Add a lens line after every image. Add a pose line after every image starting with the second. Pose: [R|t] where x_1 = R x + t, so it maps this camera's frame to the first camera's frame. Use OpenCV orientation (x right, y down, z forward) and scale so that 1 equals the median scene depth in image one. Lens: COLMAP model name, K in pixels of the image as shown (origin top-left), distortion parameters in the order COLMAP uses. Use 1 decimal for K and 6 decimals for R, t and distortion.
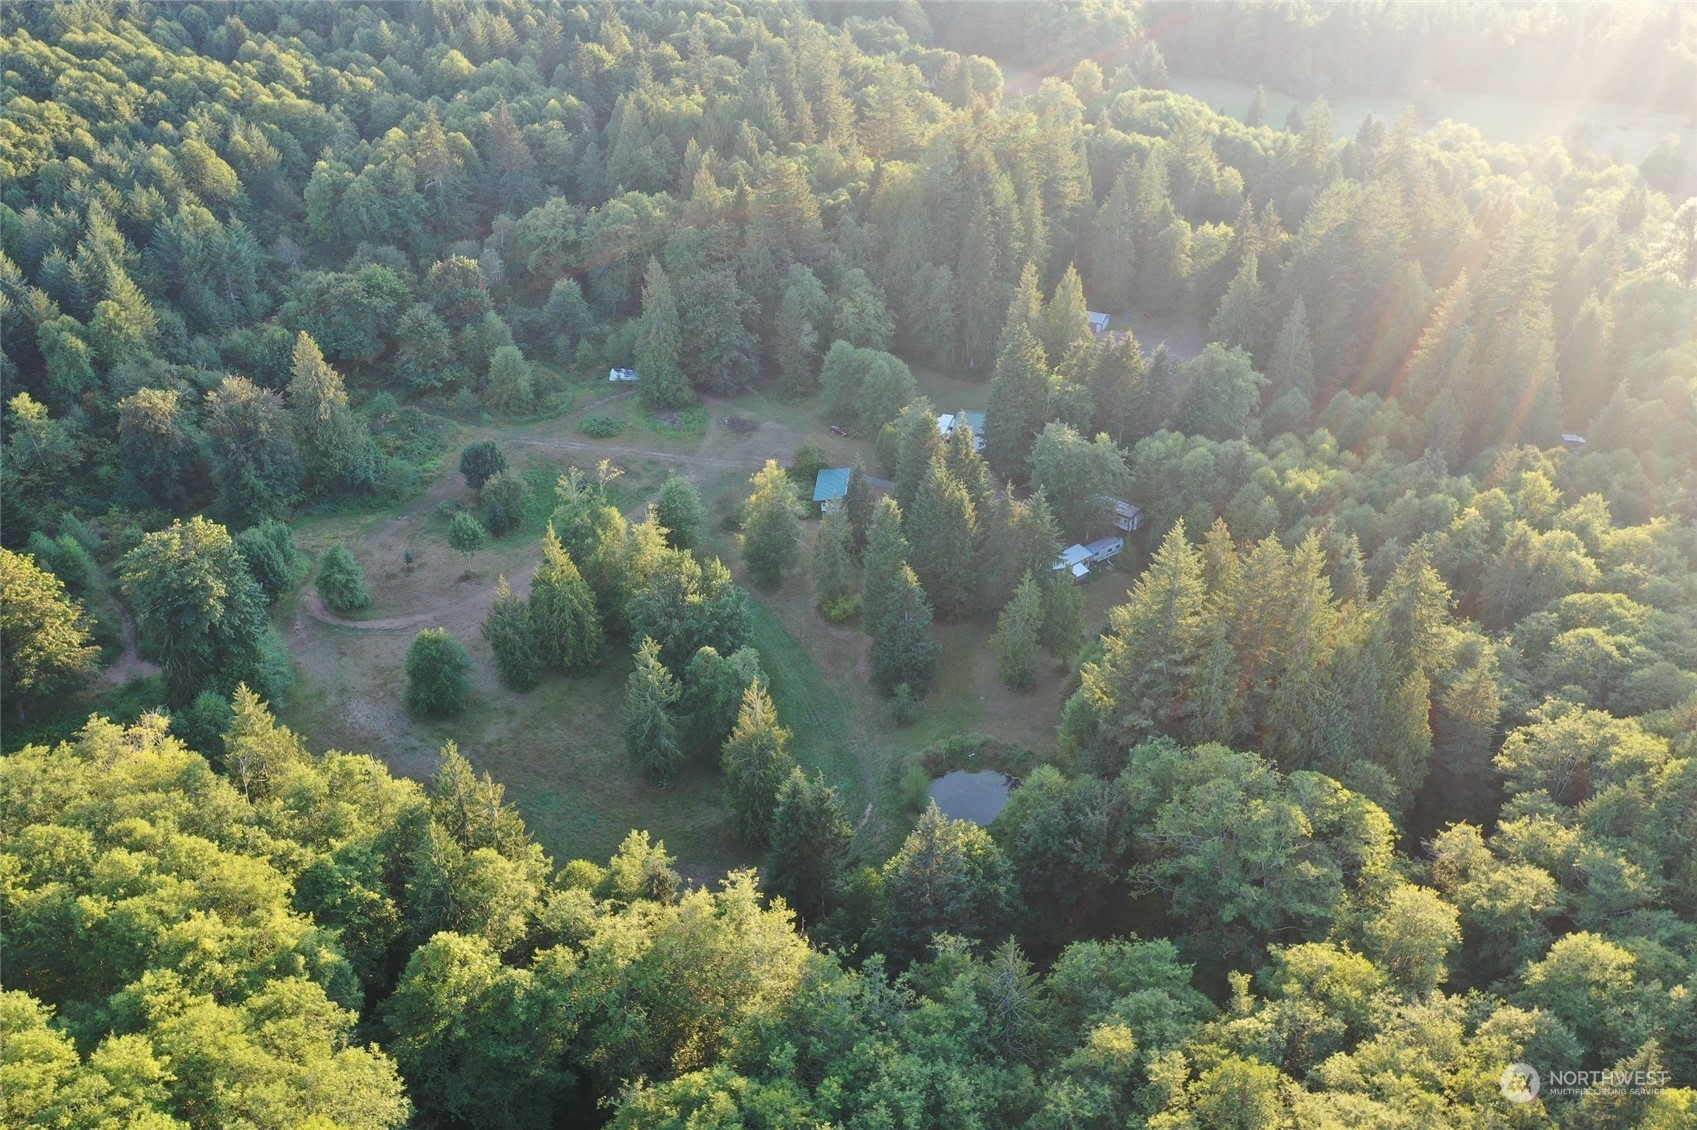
lens RADIAL K [[1364.2, 0, 848.6], [0, 1364.2, 566.4], [0, 0, 1]] dist [0.004132, 0.008939]
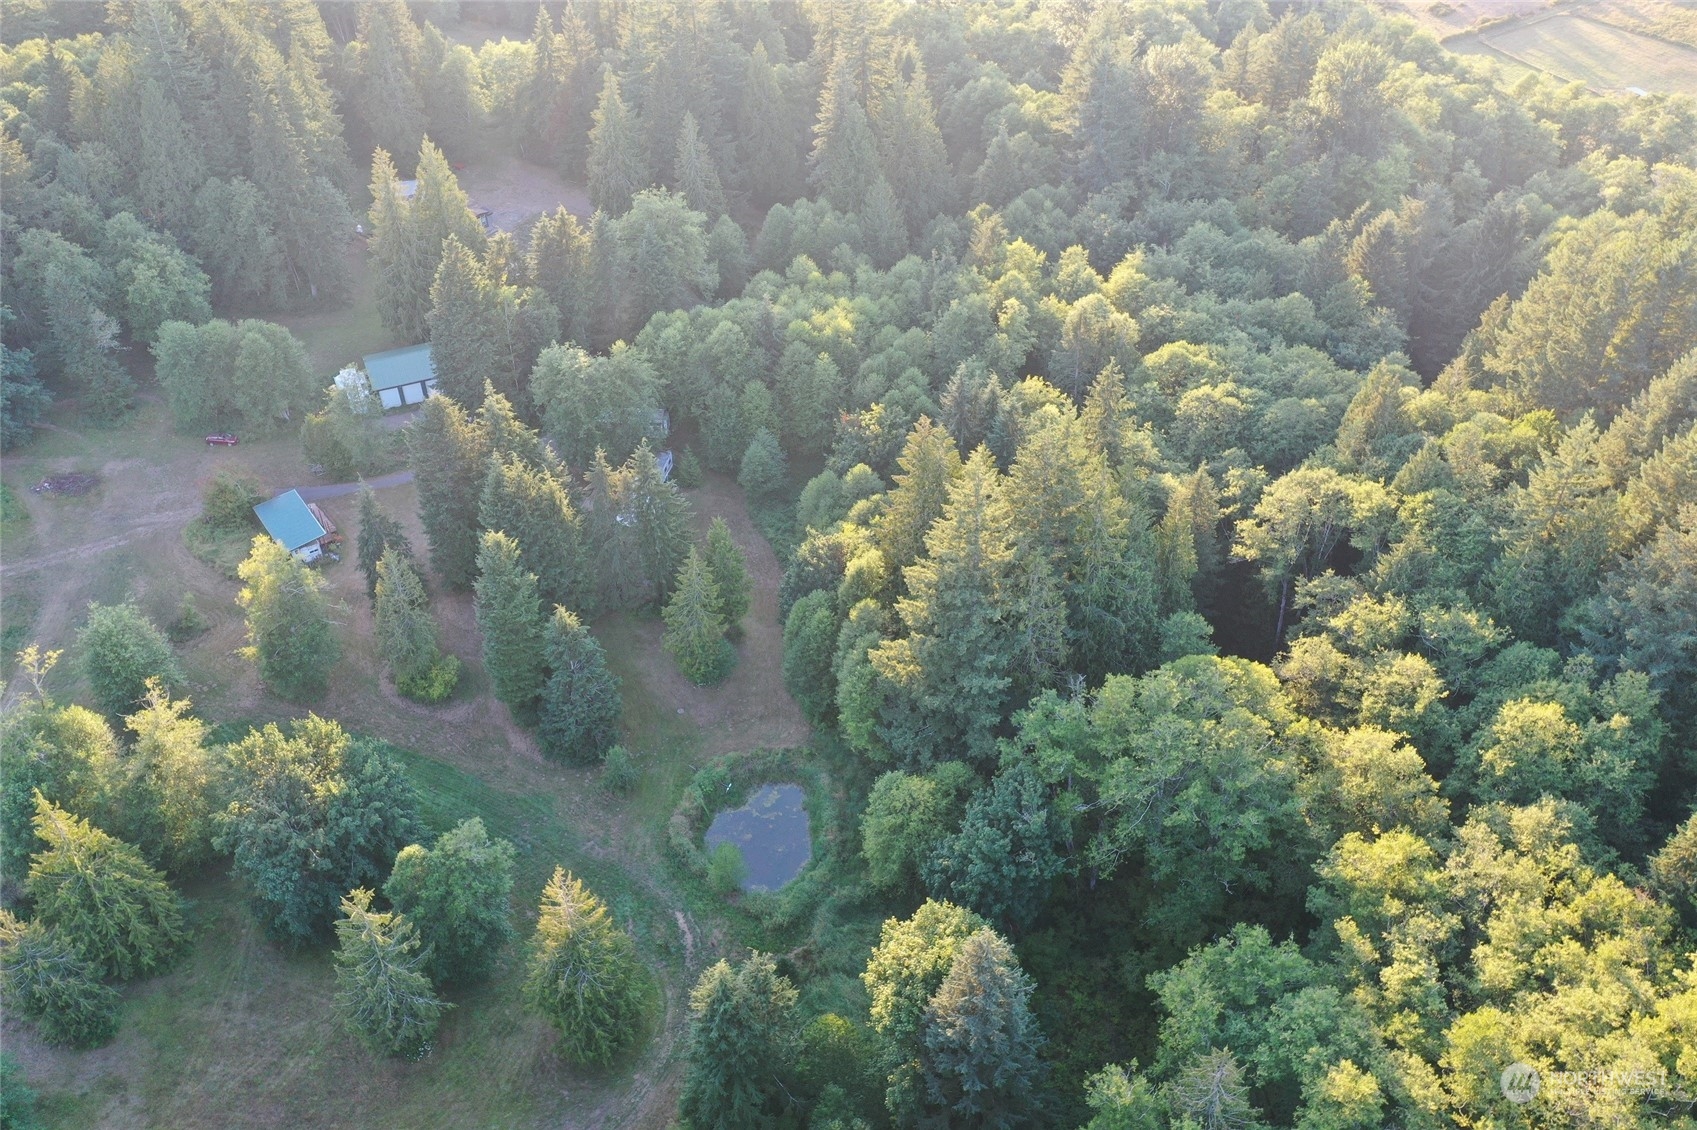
lens RADIAL K [[1364.2, 0, 848.7], [0, 1364.2, 563.1], [0, 0, 1]] dist [0.004132, 0.008939]
pose [[0.760162, -0.402244, 0.510248, -0.217507], [0.319495, 0.915228, 0.245521, -0.161777], [-0.565753, -0.023614, 0.824237, 0.300342]]
